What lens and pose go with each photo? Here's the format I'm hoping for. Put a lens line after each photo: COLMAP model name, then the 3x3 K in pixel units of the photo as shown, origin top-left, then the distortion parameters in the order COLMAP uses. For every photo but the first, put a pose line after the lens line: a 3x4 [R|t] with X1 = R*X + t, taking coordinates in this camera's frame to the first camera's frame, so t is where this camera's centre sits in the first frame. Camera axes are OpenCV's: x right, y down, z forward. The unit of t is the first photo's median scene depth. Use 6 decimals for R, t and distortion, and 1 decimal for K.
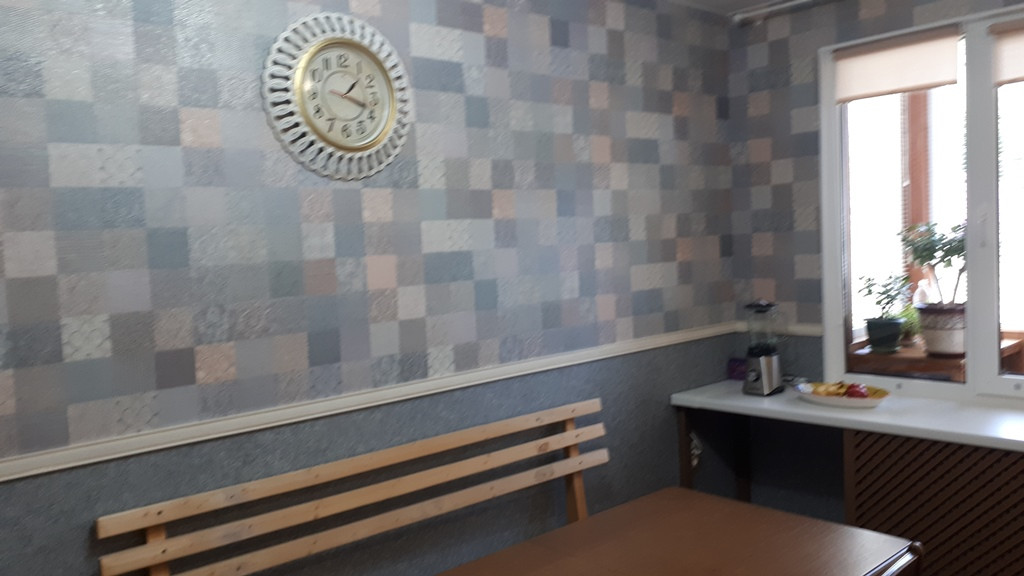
lens RADIAL K [[854.3, 0, 512.0], [0, 854.3, 288.0], [0, 0, 1]] dist [0.092077, -0.089897]
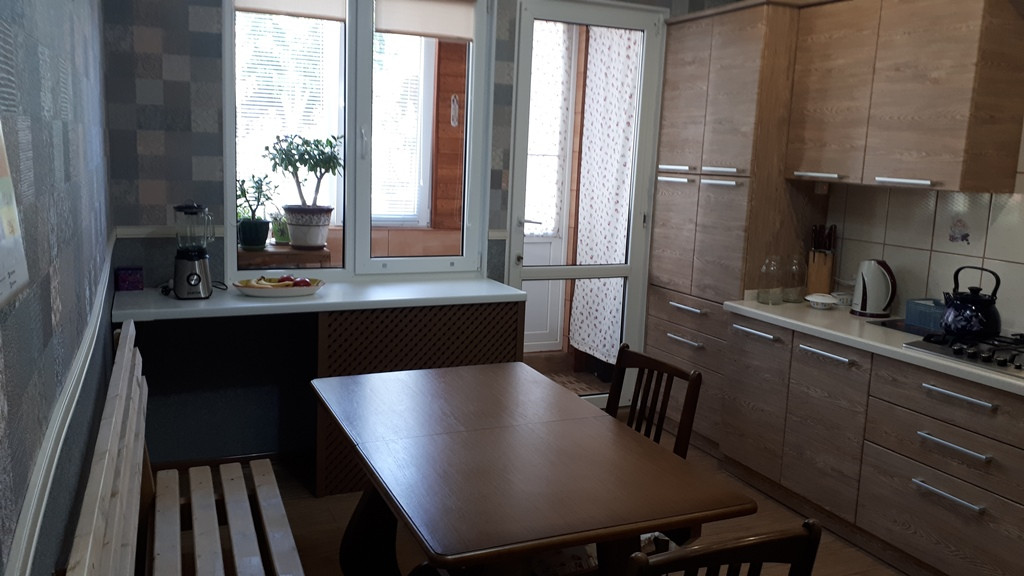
lens RADIAL K [[834.7, 0, 512.0], [0, 834.7, 288.0], [0, 0, 1]] dist [0.092341, -0.120173]
pose [[0.320105, -0.094198, 0.942687, -0.499585], [0.002158, 0.995115, 0.098704, 0.017635], [-0.947380, -0.029561, 0.318745, 0.350566]]
